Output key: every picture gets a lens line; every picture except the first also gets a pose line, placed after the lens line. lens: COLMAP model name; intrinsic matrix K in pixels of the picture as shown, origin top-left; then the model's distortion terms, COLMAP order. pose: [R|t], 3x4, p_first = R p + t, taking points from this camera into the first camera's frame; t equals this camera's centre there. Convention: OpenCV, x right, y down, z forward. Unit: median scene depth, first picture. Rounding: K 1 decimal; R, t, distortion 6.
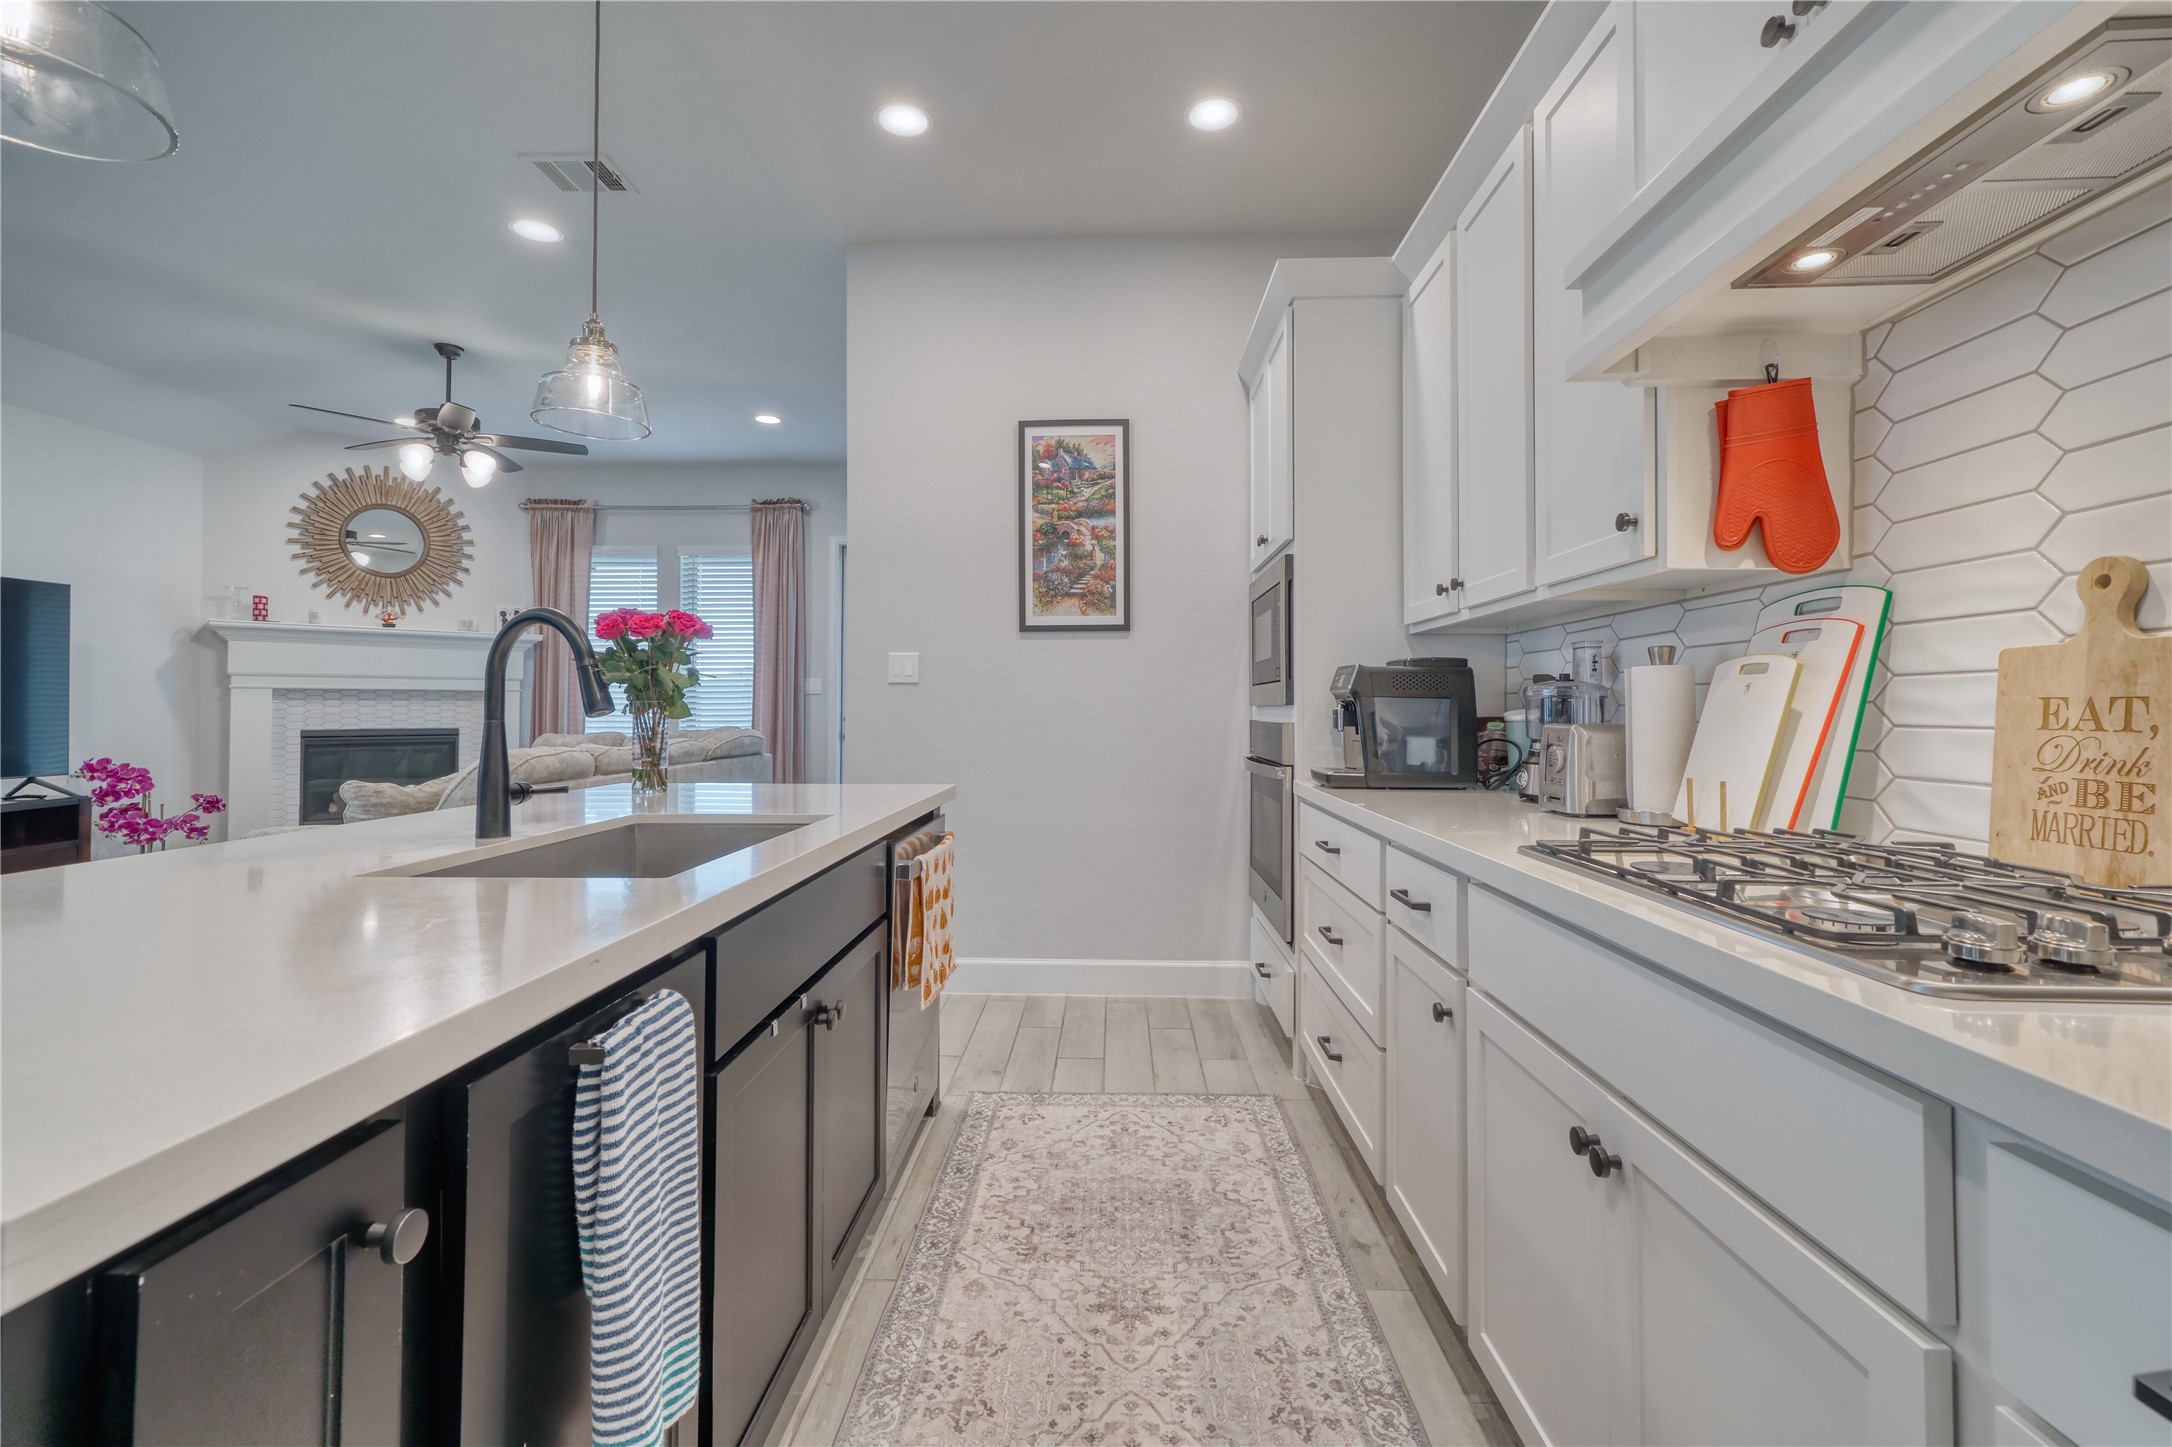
lens RADIAL K [[945.7, 0, 1084.4], [0, 945.7, 689.9], [0, 0, 1]] dist [0.001979, 0.000281]
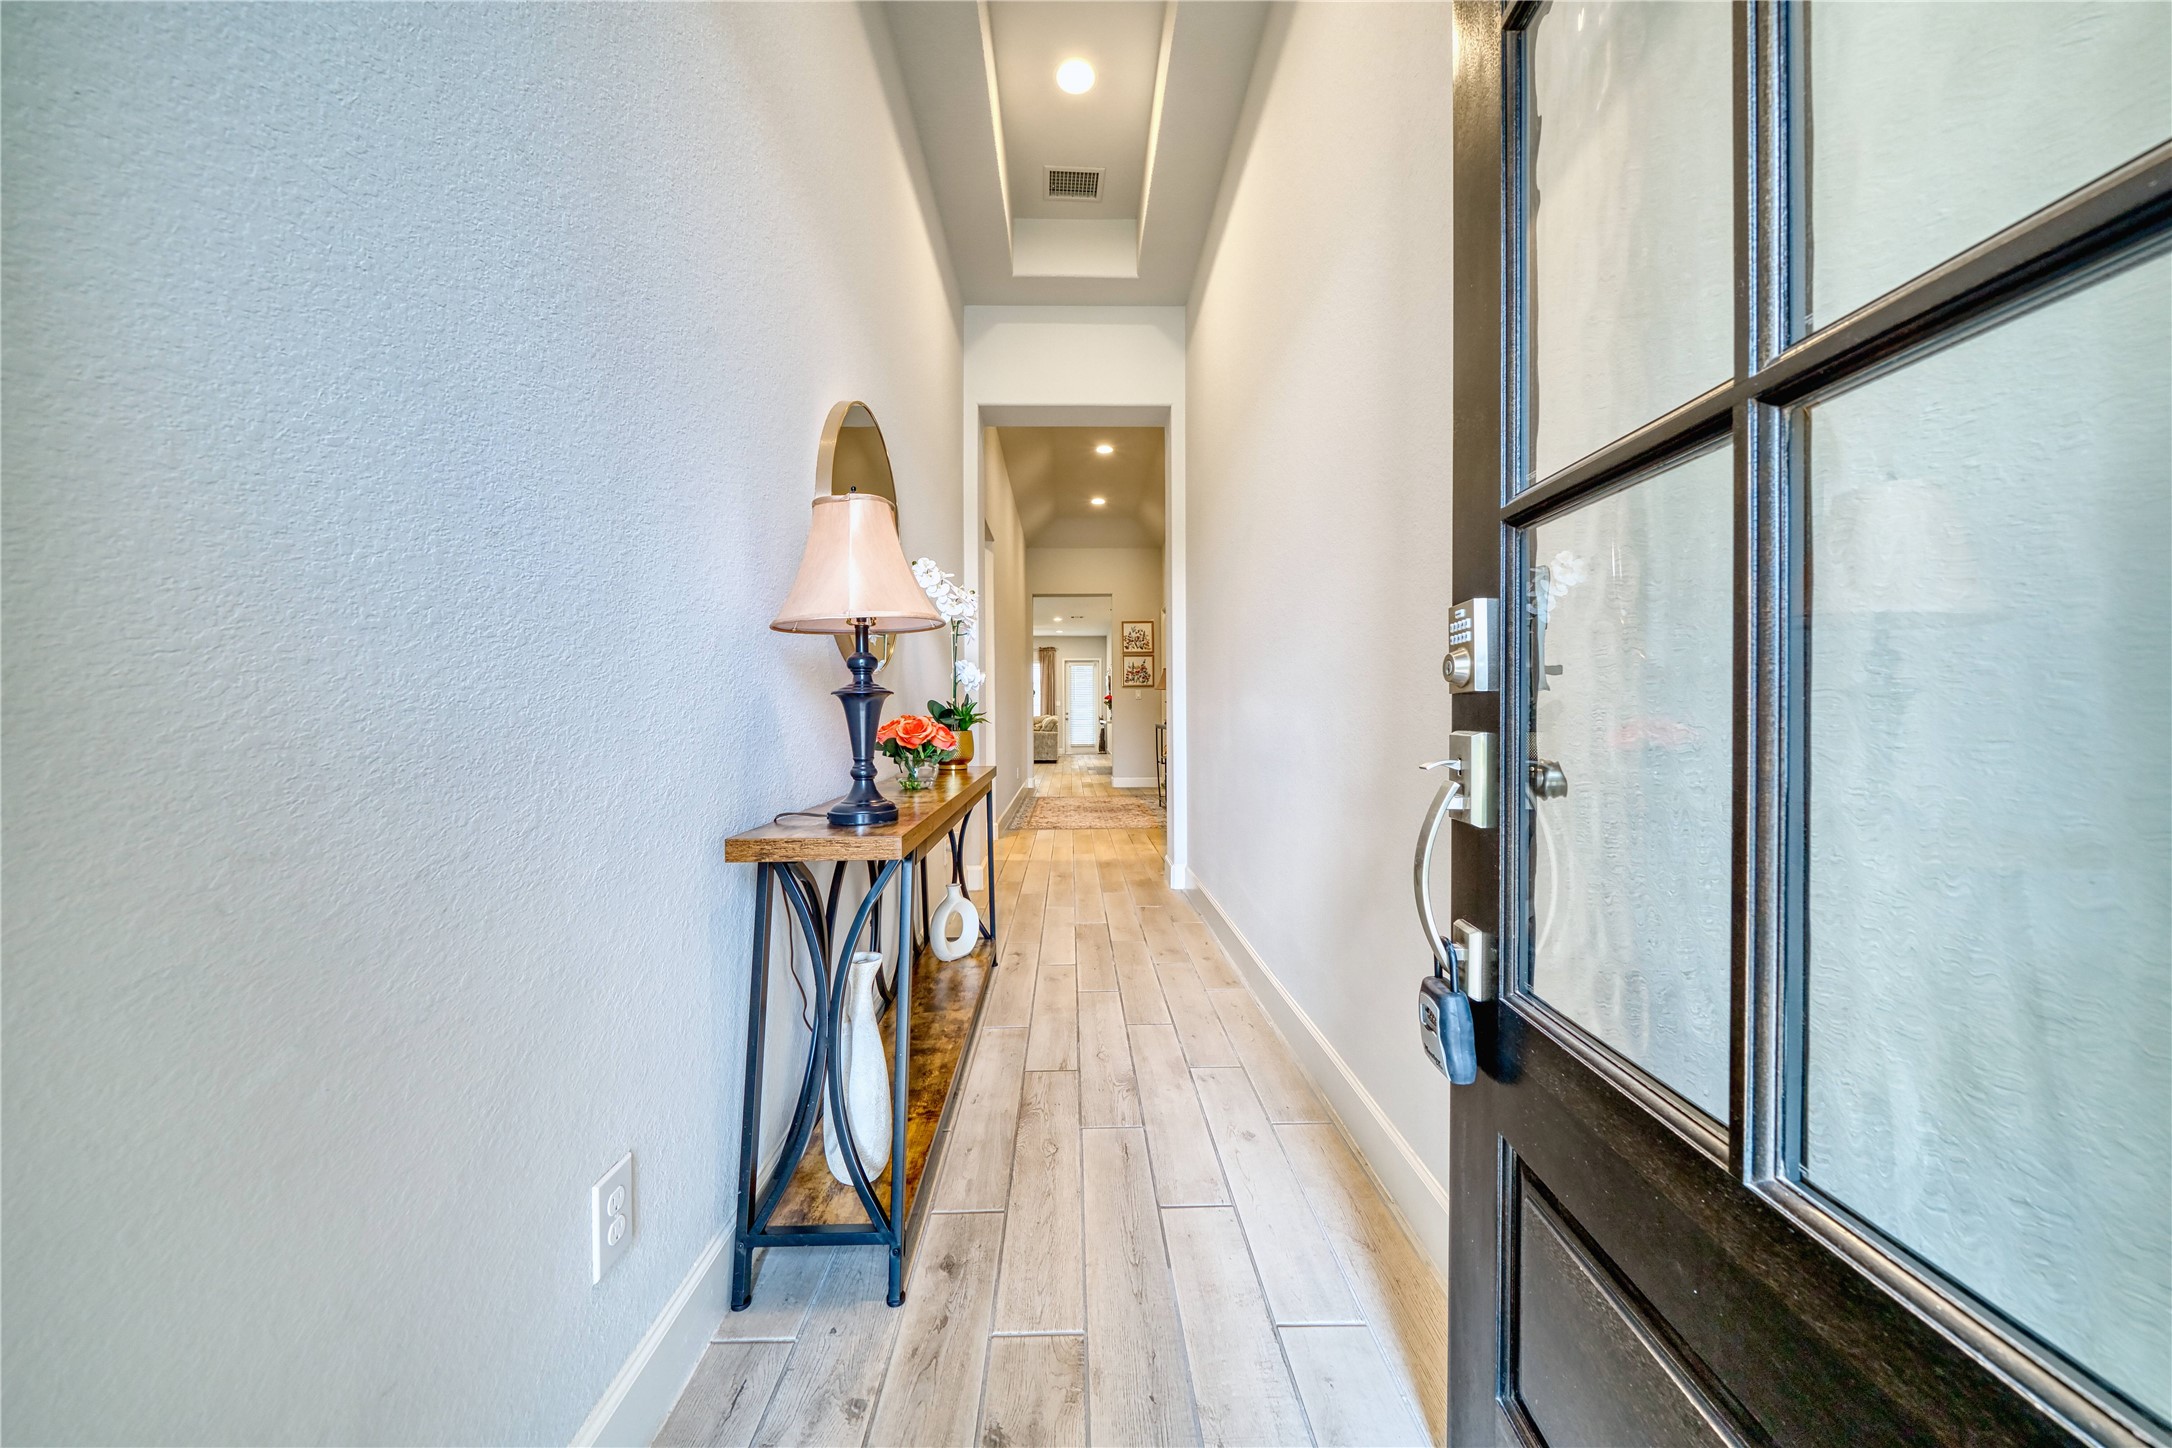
lens RADIAL K [[762.2, 0, 1089.4], [0, 762.2, 719.2], [0, 0, 1]] dist [-0.008090, 0.000658]
pose [[0.998014, -0.000428, 0.062989, -0.661663], [-0.001248, 0.999646, 0.026566, -0.037607], [-0.062979, -0.026592, 0.997661, -3.169721]]
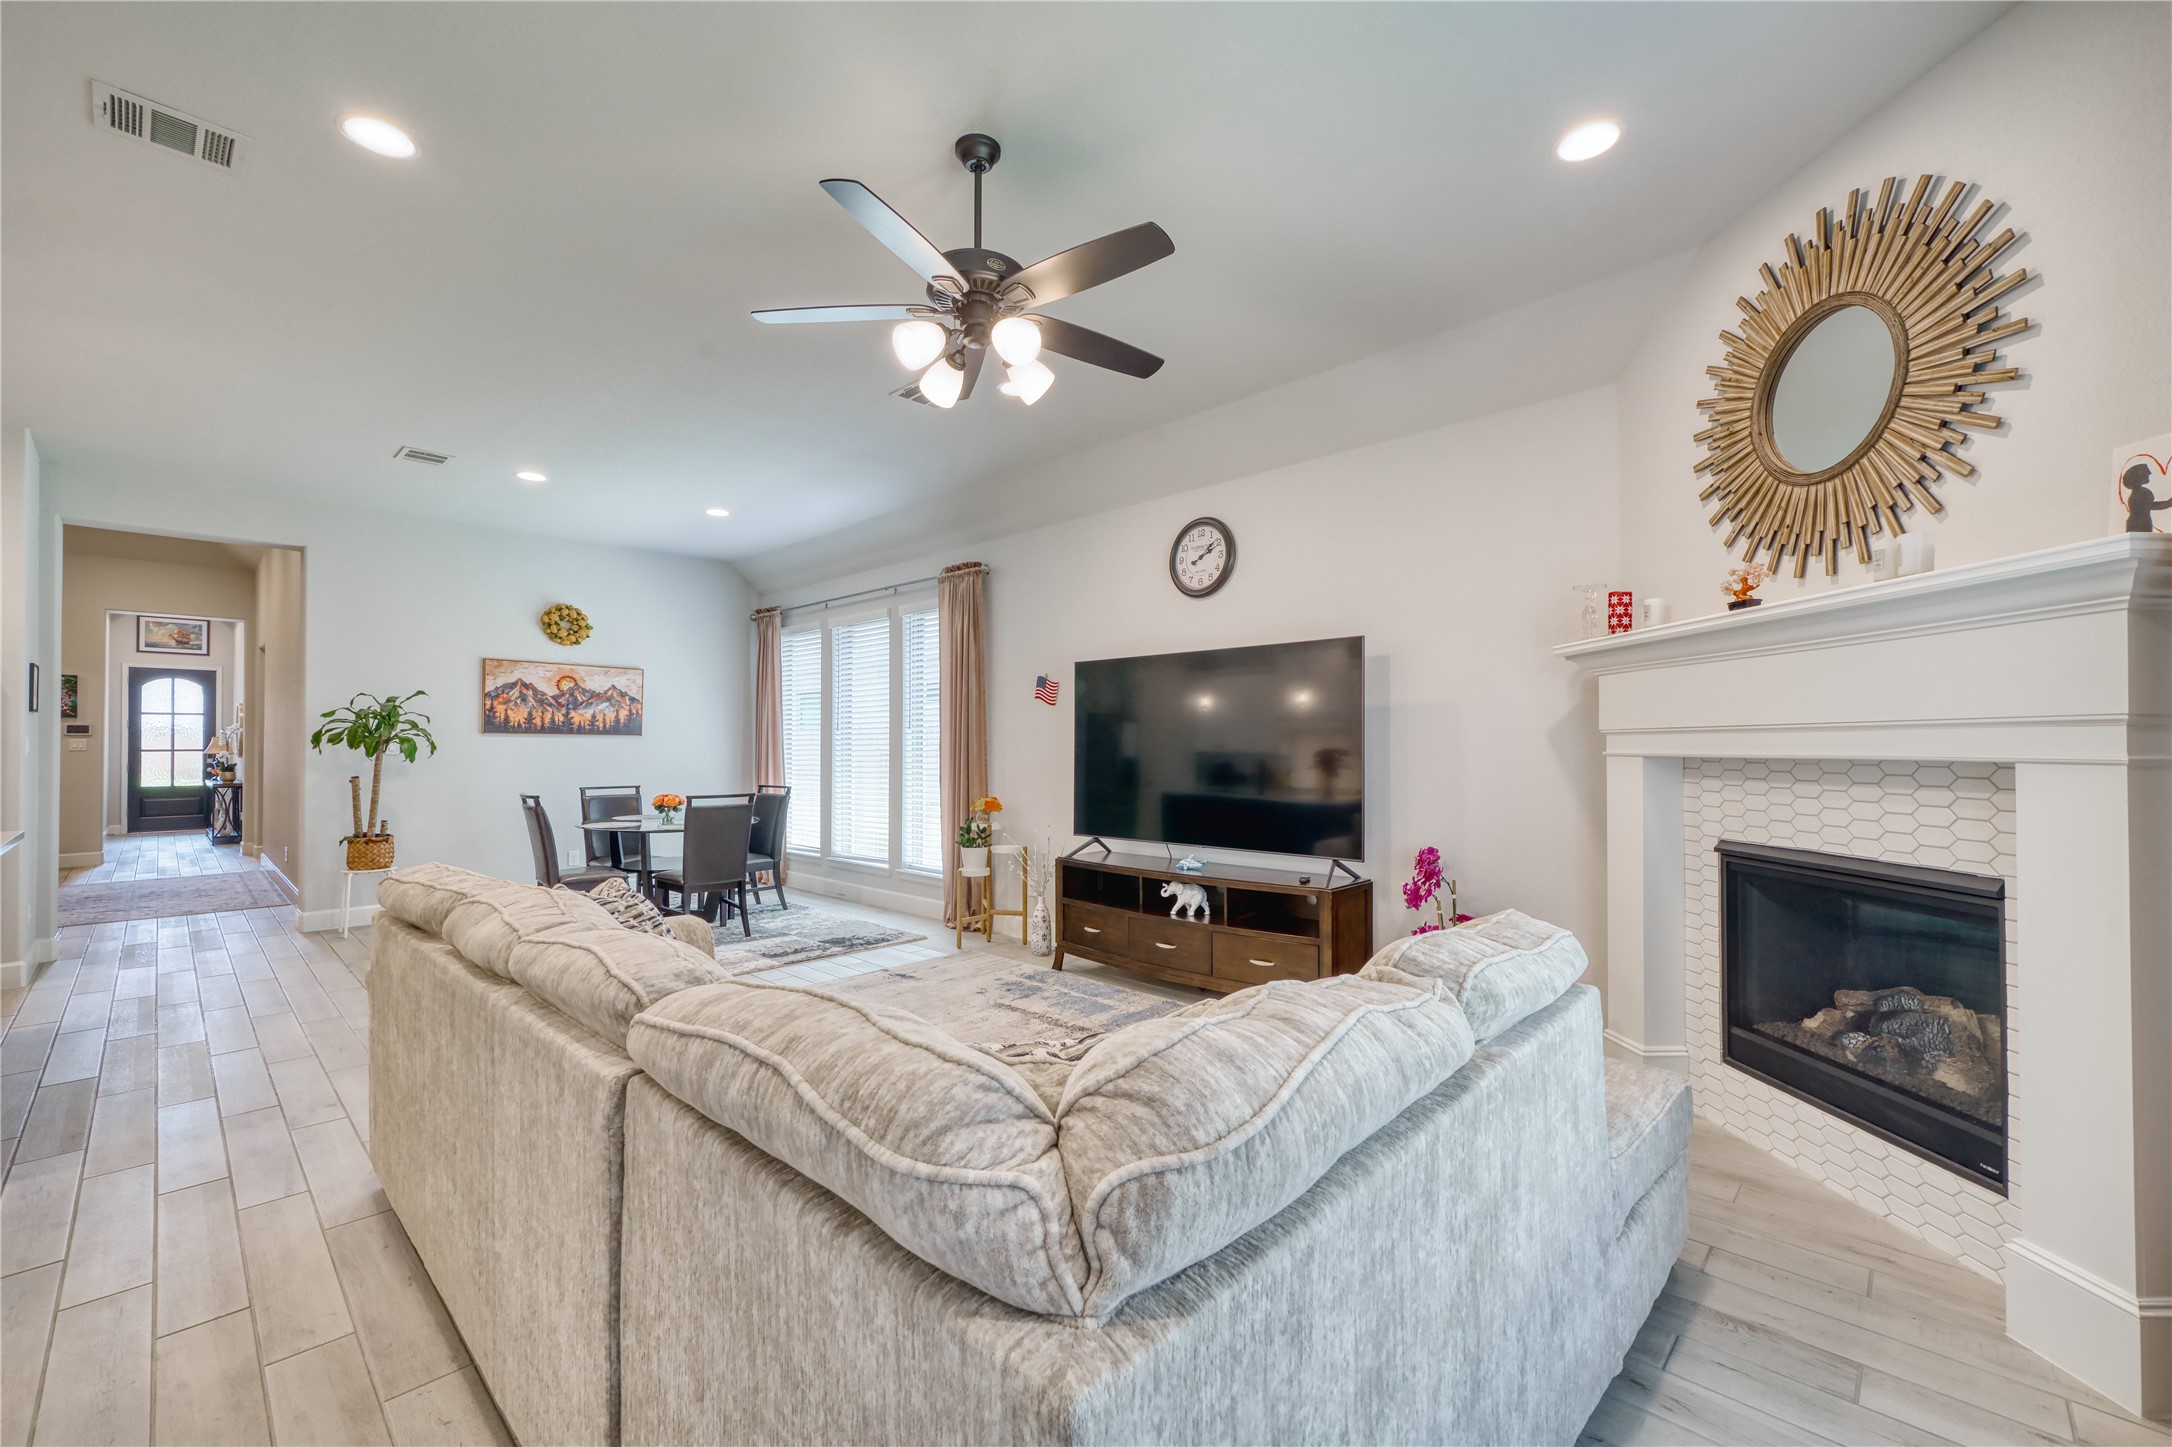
lens RADIAL K [[867.4, 0, 1074.0], [0, 867.4, 731.1], [0, 0, 1]] dist [-0.001556, 0.000869]
pose [[-0.659969, -0.011818, -0.751200, -0.432451], [0.016543, 0.999405, -0.030256, -0.009774], [0.751111, -0.032395, -0.659381, 1.754239]]
